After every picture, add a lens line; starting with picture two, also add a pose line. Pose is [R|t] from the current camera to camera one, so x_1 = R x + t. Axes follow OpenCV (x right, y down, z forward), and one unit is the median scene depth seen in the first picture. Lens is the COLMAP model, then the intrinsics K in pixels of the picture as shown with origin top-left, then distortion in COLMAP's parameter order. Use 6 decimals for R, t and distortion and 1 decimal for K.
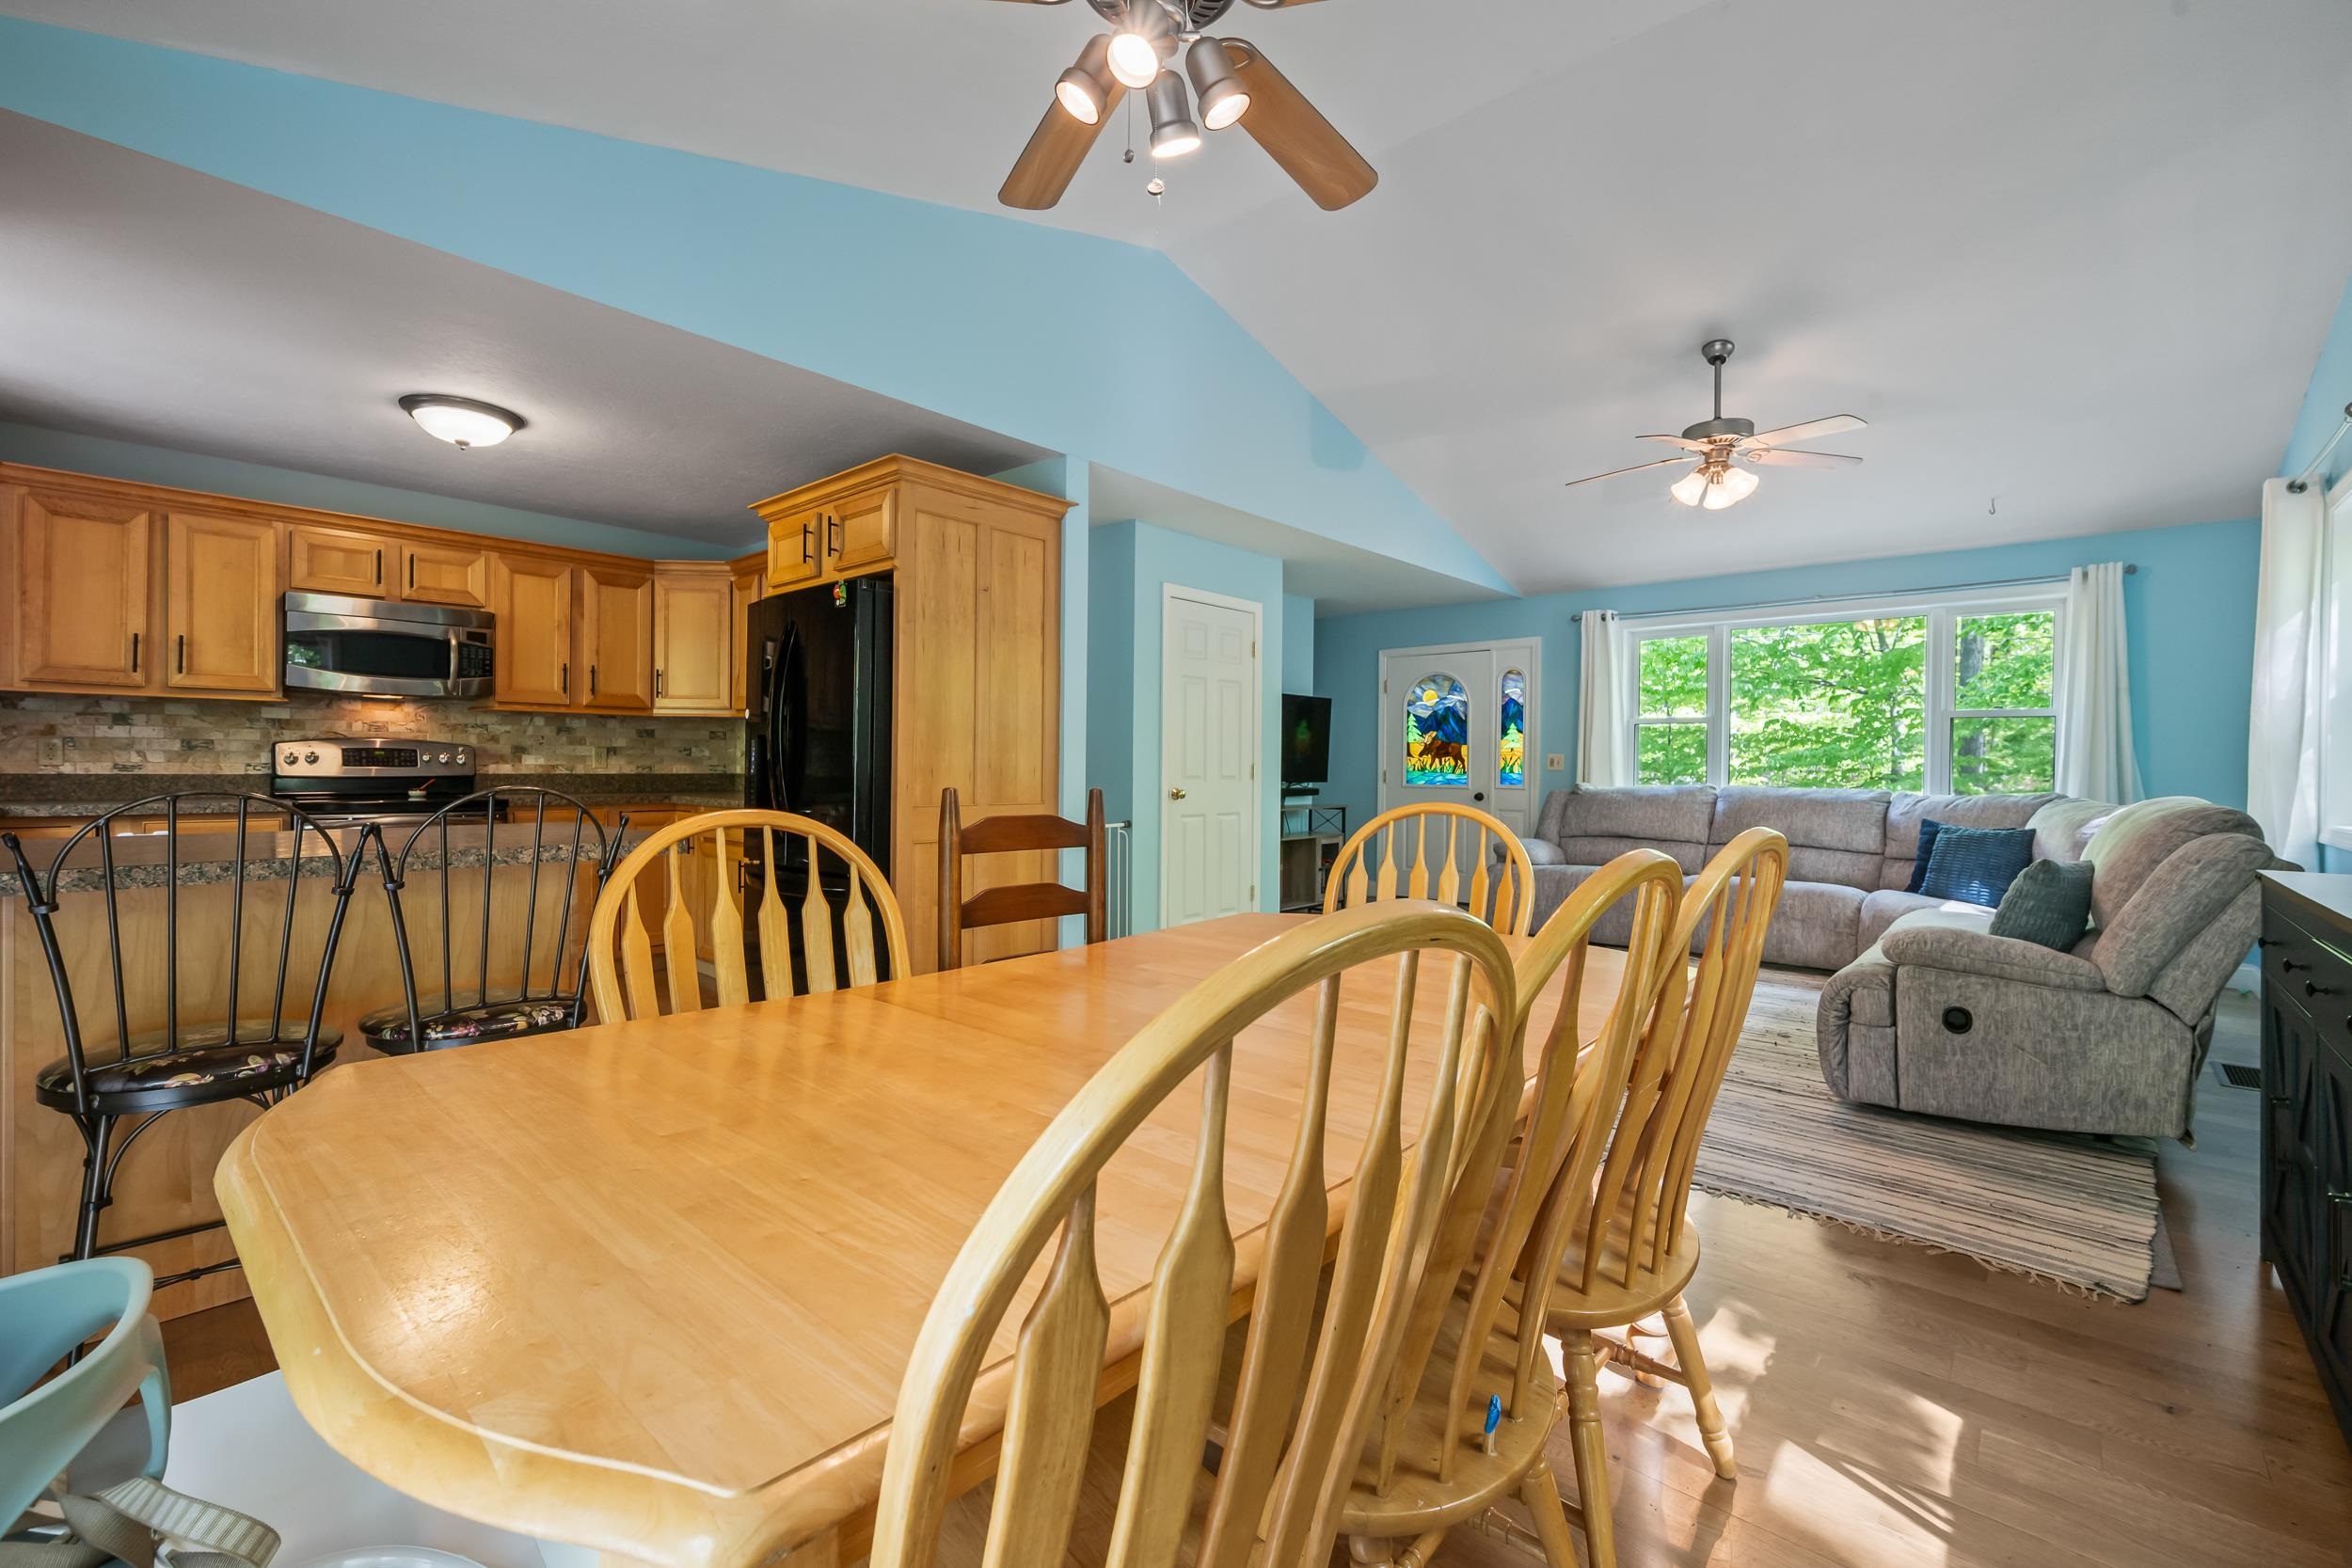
lens RADIAL K [[993.9, 0, 1179.5], [0, 993.9, 772.5], [0, 0, 1]] dist [-0.001093, -0.000498]
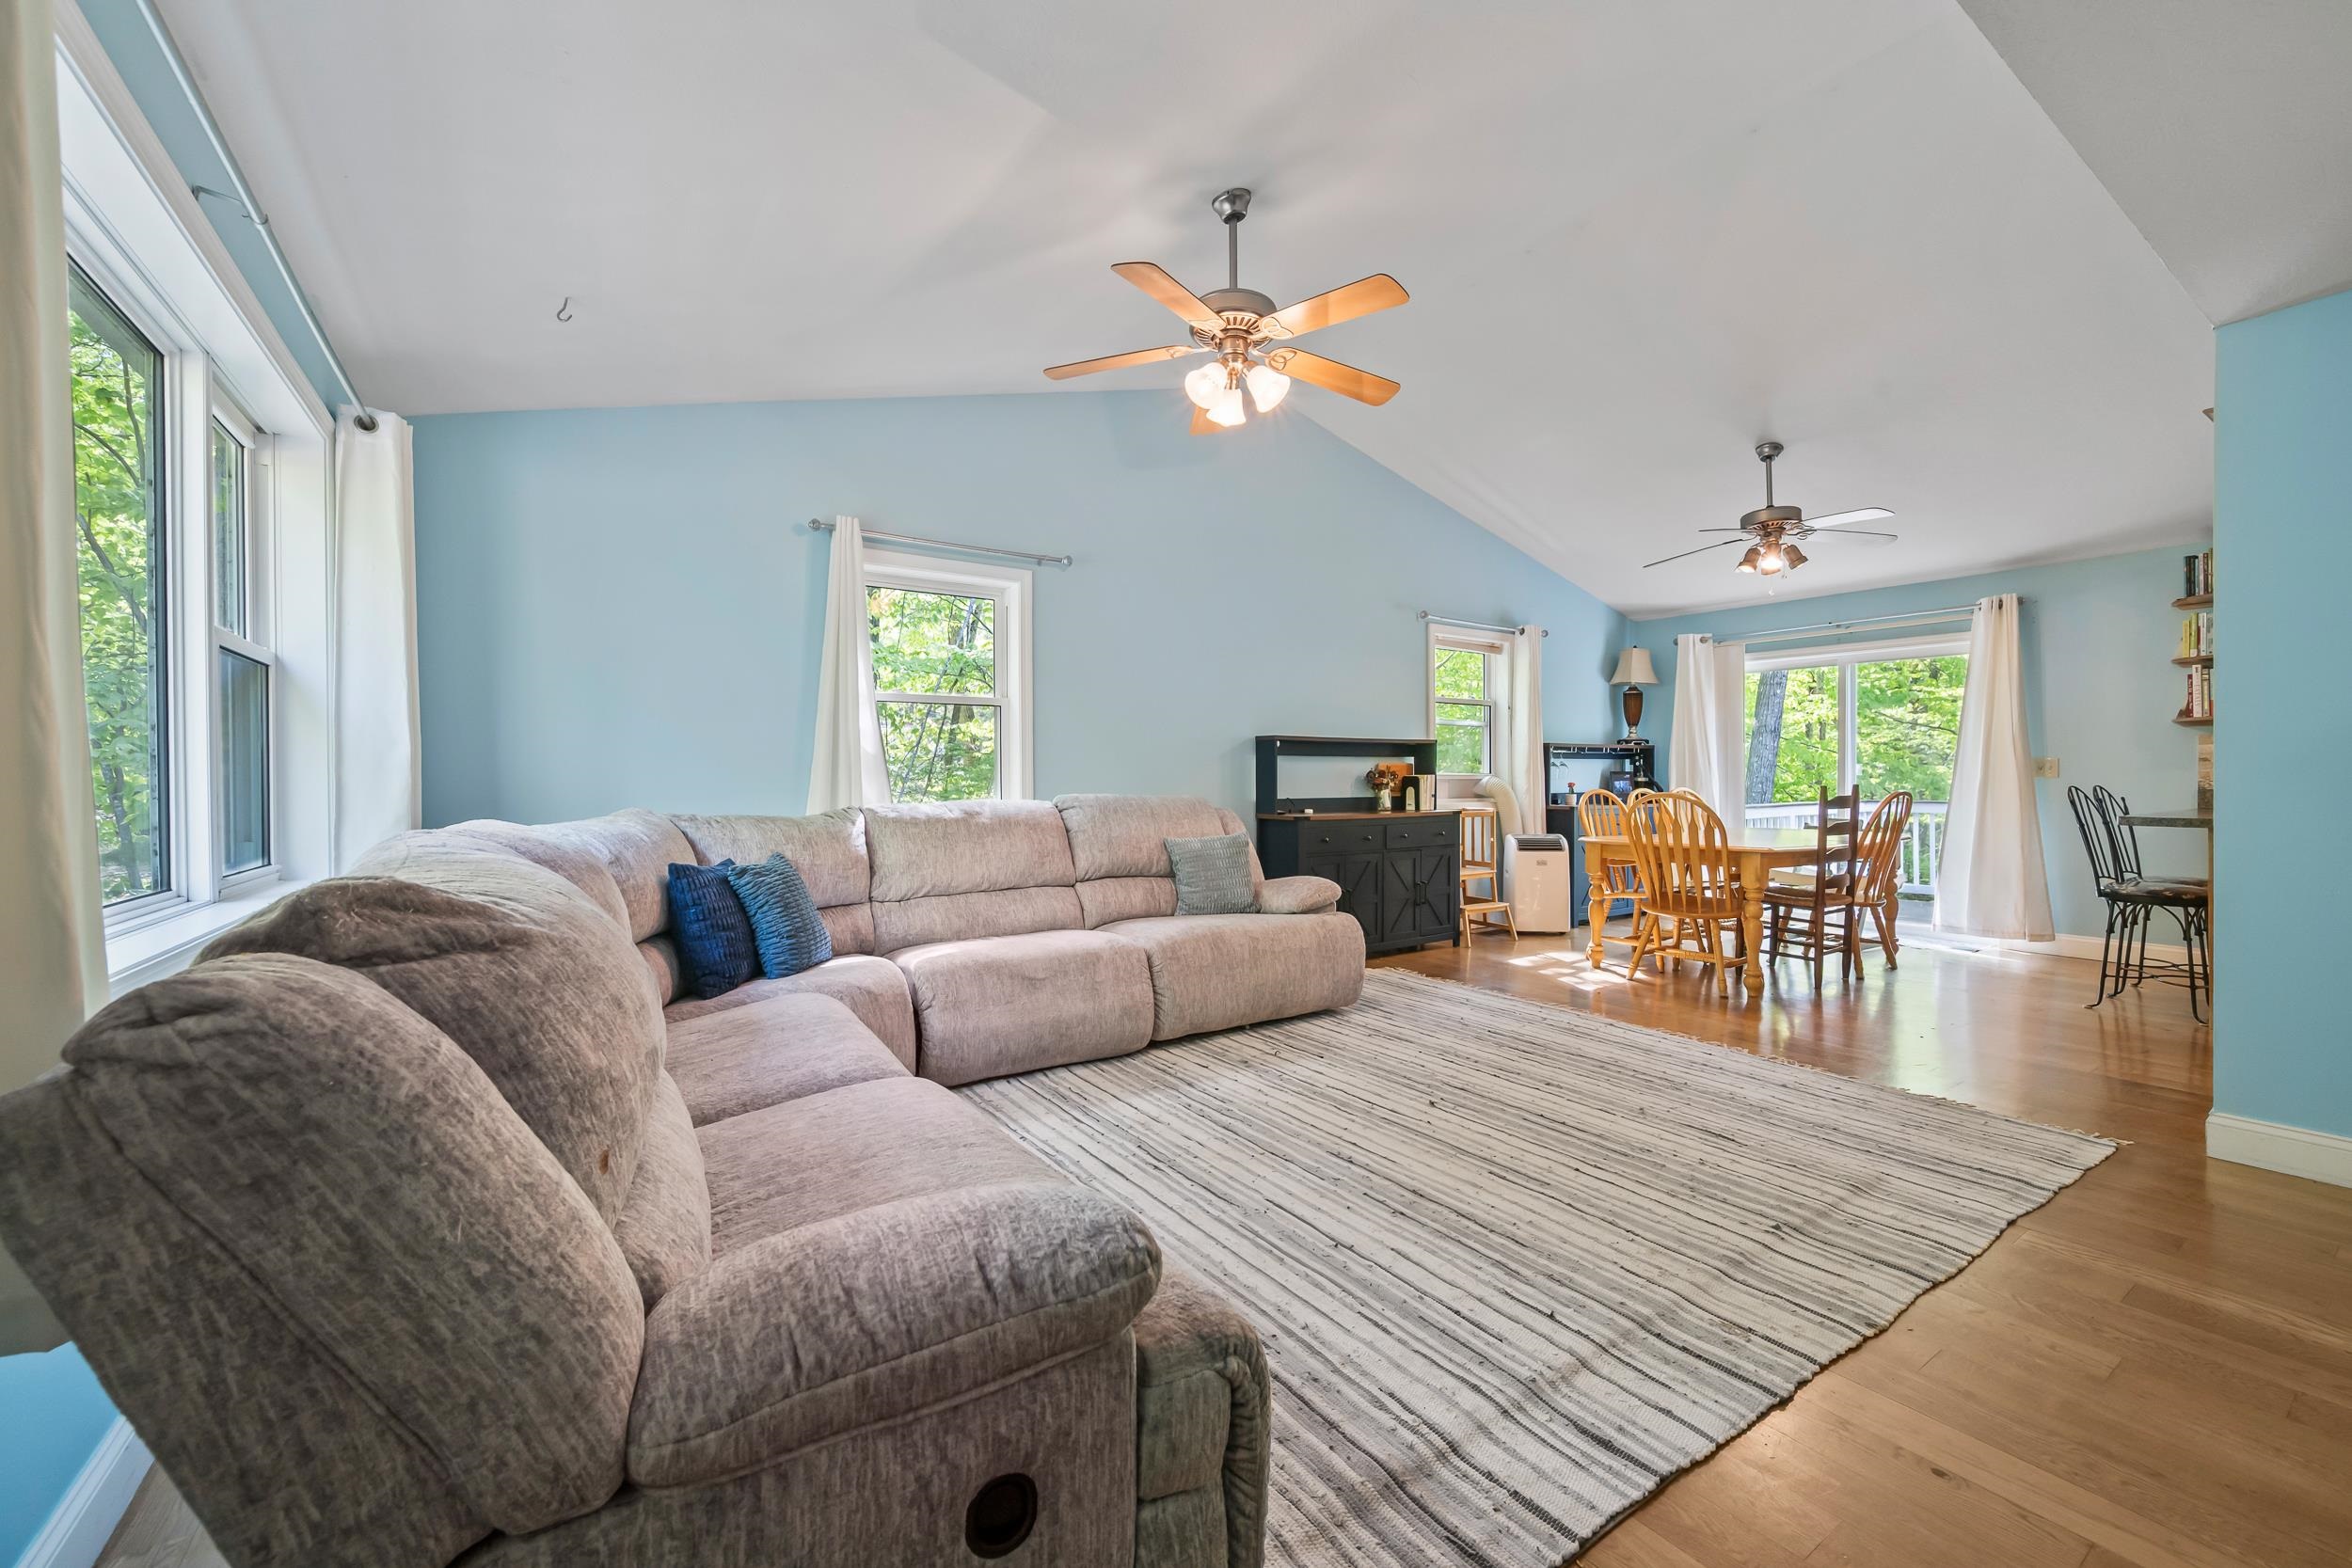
lens RADIAL K [[929.0, 0, 1188.2], [0, 929.0, 768.5], [0, 0, 1]] dist [0.000965, -0.000154]
pose [[-0.969650, -0.007433, 0.244382, 0.345453], [-0.007202, 0.999972, 0.001840, -0.007447], [-0.244389, 0.000024, -0.969677, 1.429703]]
